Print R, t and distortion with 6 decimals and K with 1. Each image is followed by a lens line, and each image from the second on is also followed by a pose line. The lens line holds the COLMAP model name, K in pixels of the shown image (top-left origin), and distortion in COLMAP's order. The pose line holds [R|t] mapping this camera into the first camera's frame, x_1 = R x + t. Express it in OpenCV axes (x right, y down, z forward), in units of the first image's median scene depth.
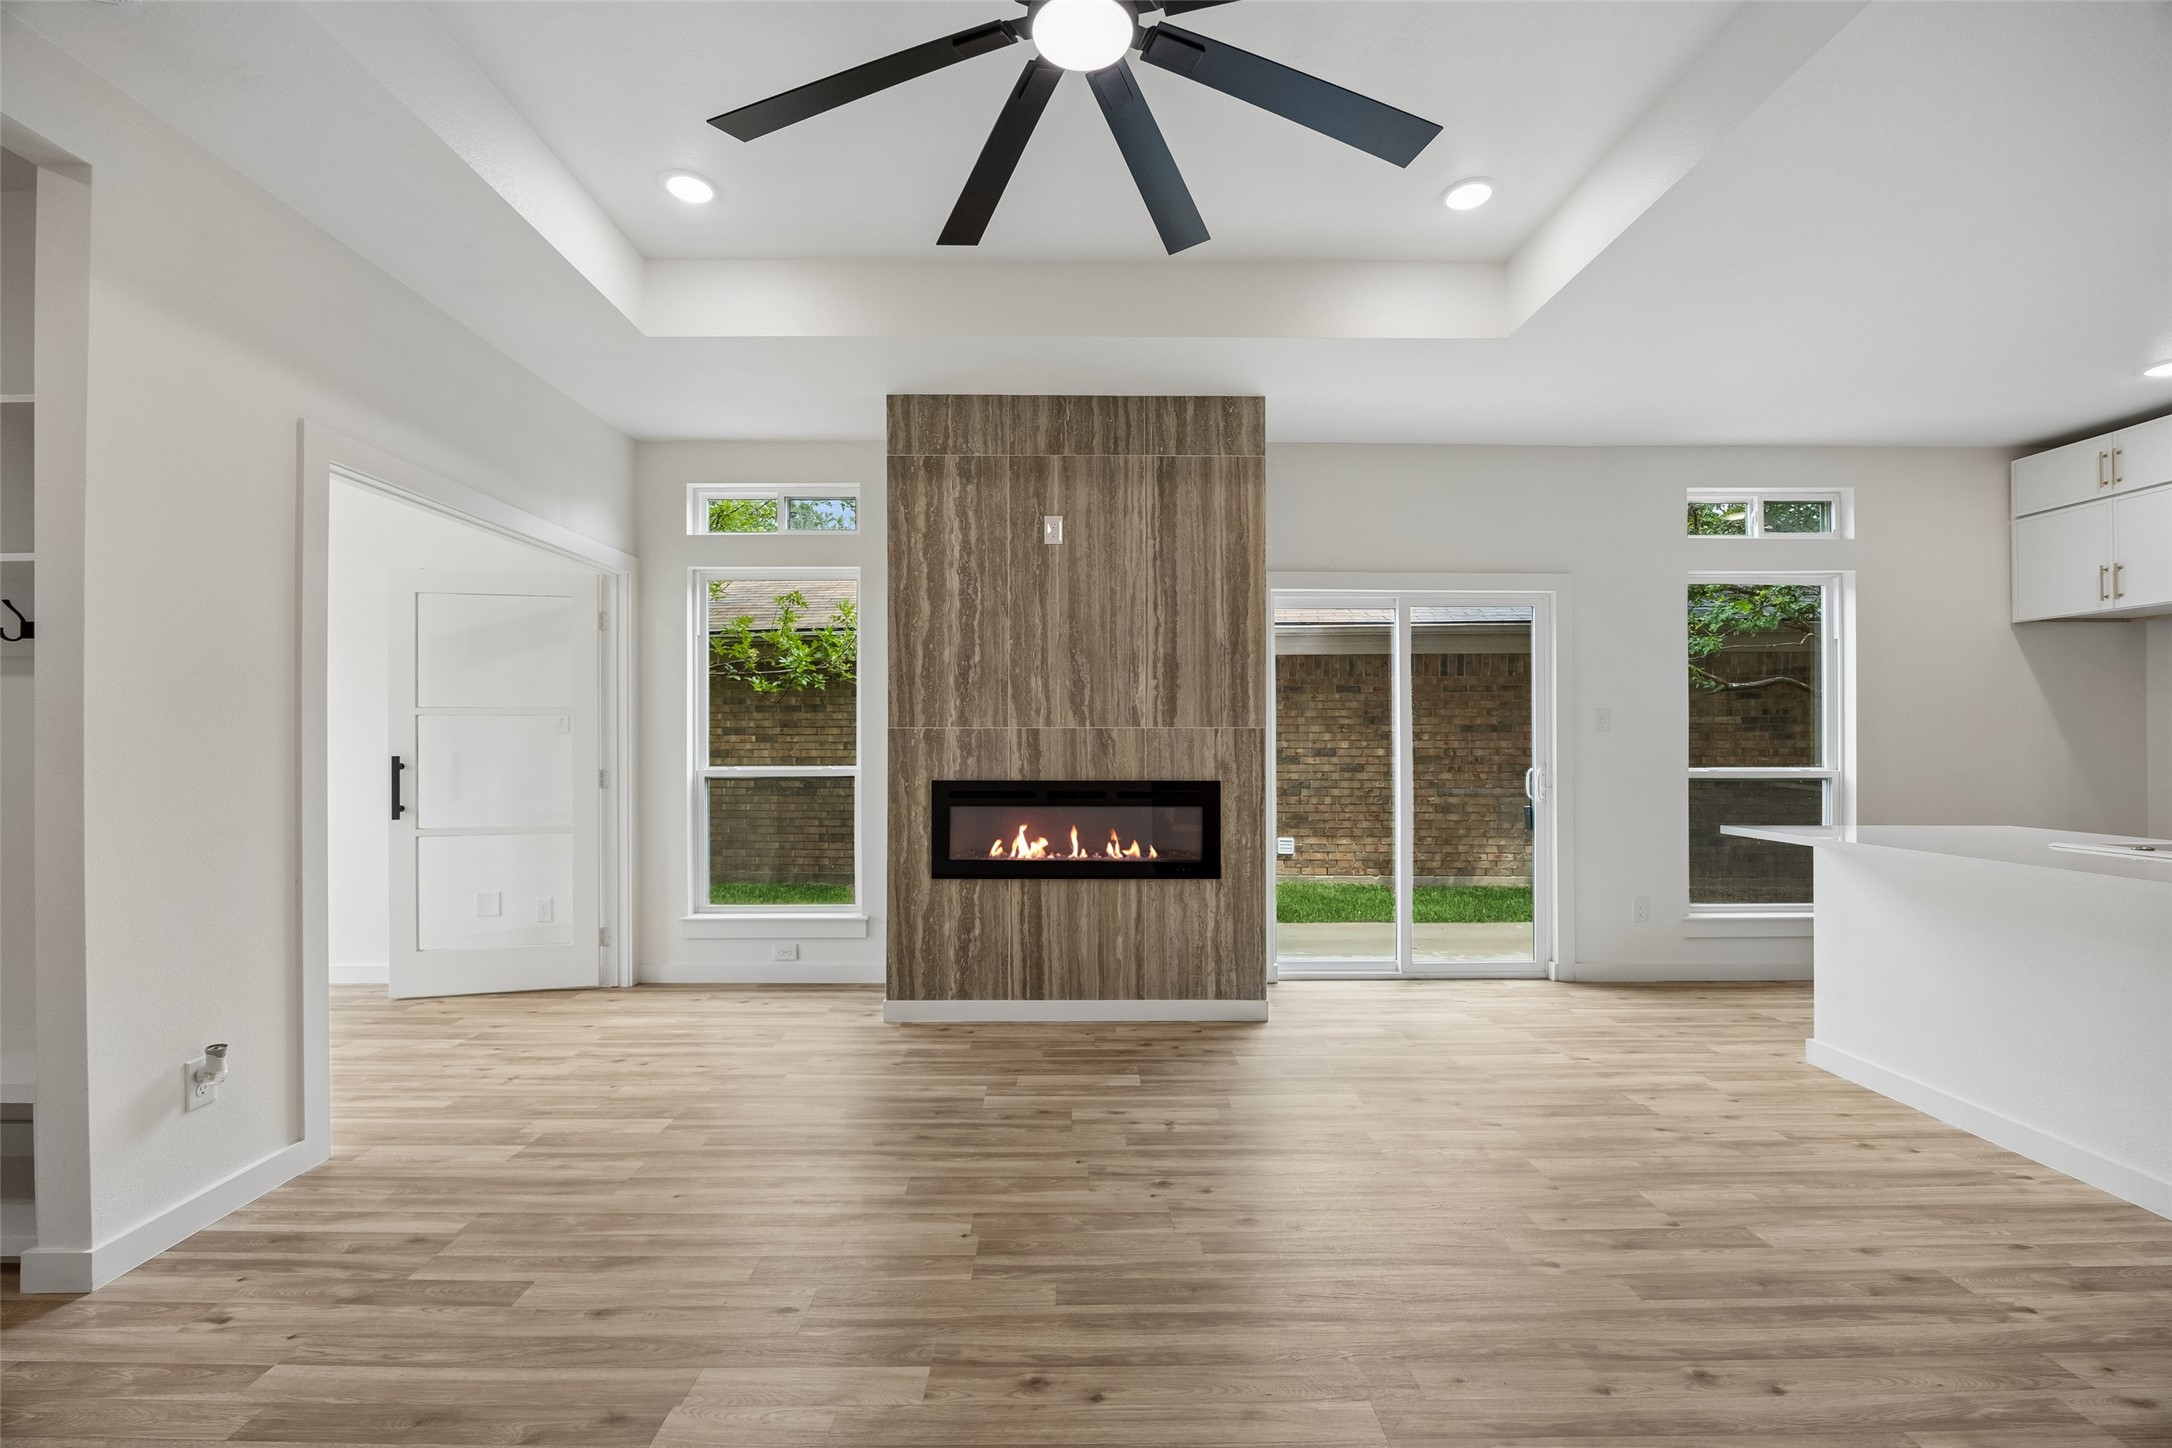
lens RADIAL K [[902.7, 0, 1077.5], [0, 902.7, 732.5], [0, 0, 1]] dist [-0.013016, 0.001204]
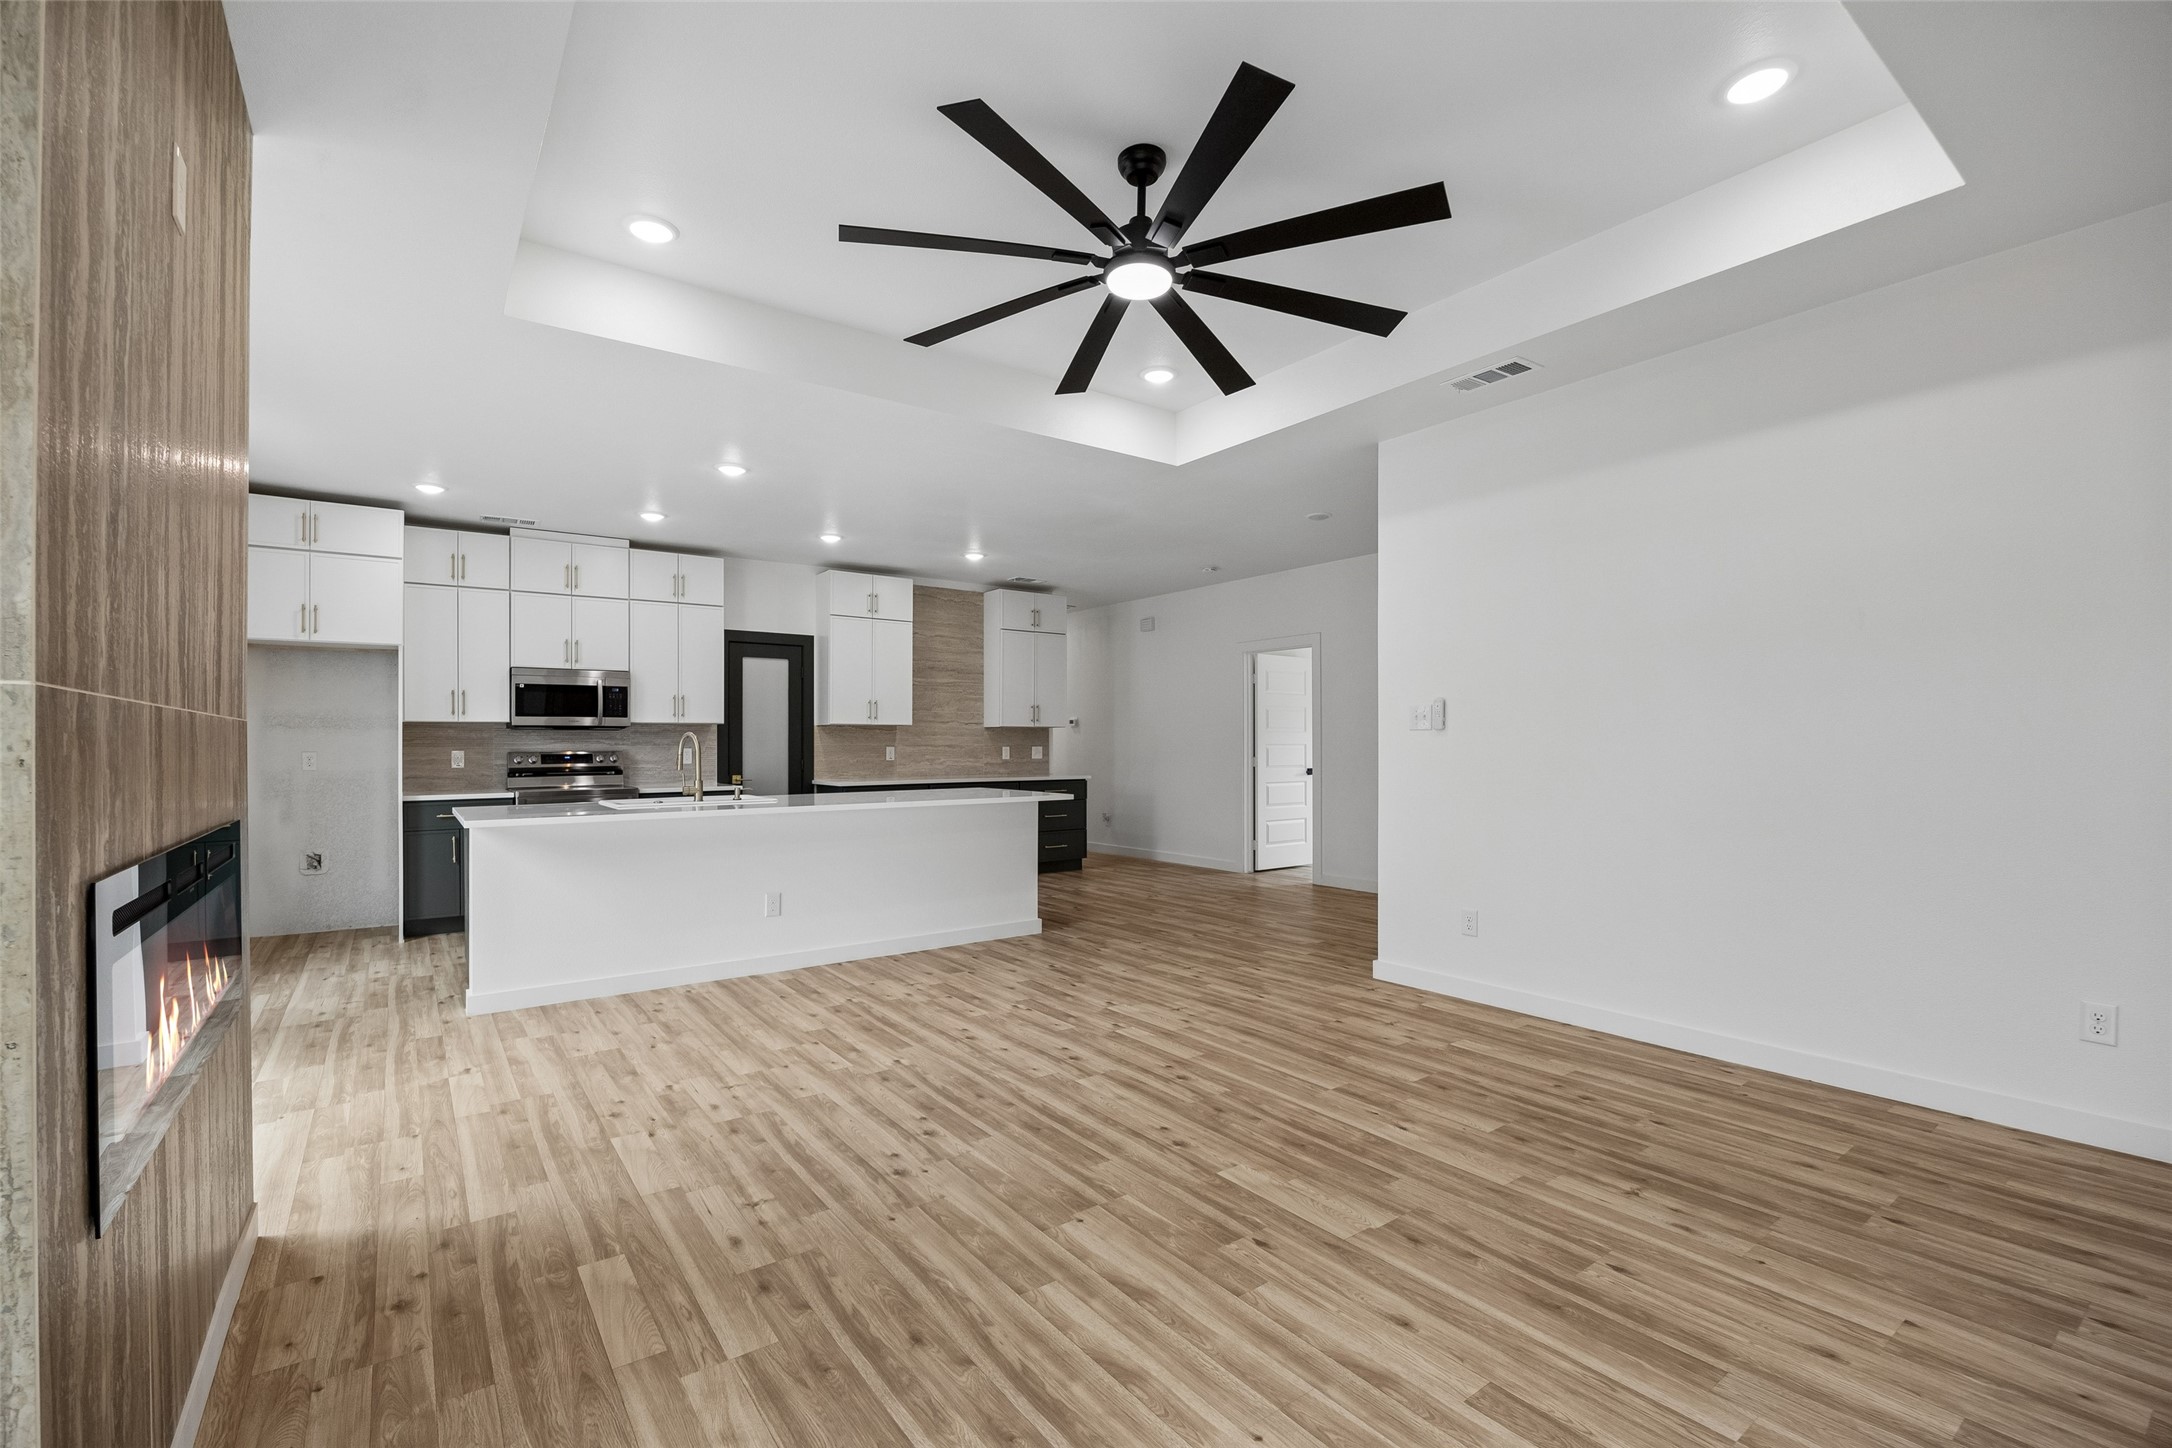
lens RADIAL K [[944.0, 0, 1077.5], [0, 944.0, 740.3], [0, 0, 1]] dist [-0.013559, 0.000760]
pose [[-0.580875, 0.003832, 0.813984, -0.564392], [-0.004037, 0.999963, -0.007589, 0.009710], [-0.813983, -0.007695, -0.580838, 0.917706]]
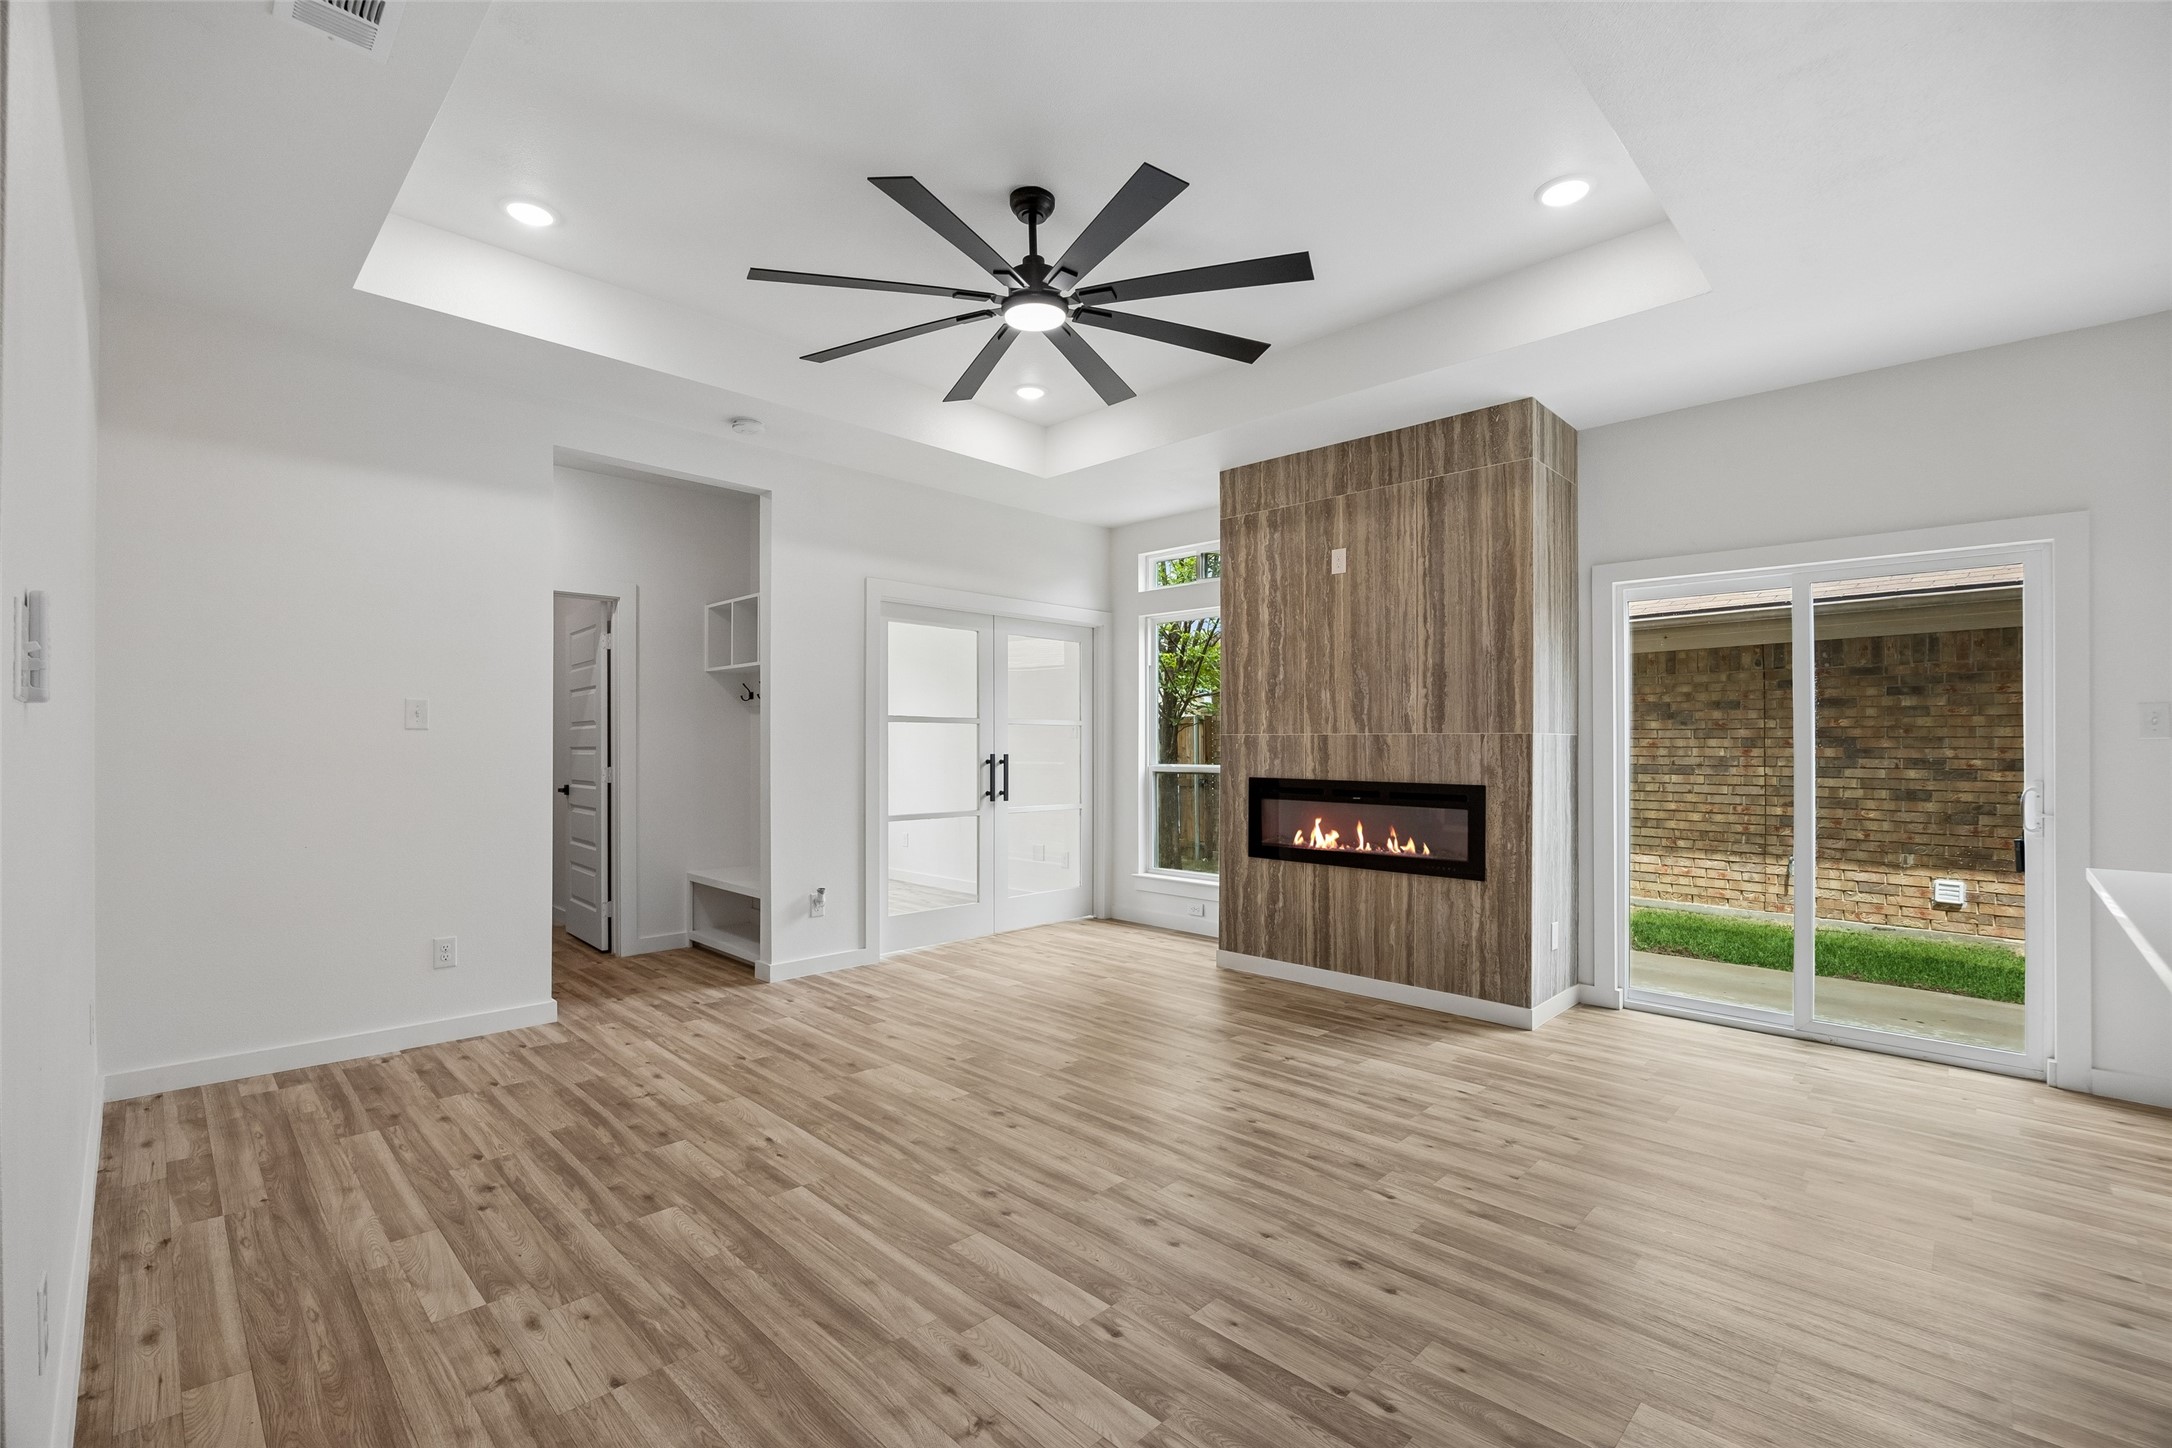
lens RADIAL K [[944.0, 0, 1077.6], [0, 944.0, 737.2], [0, 0, 1]] dist [-0.013559, 0.000760]
pose [[0.705505, -0.001516, -0.708703, 0.586979], [0.001586, 0.999999, -0.000560, -0.001153], [0.708703, -0.000728, 0.705507, -0.077959]]
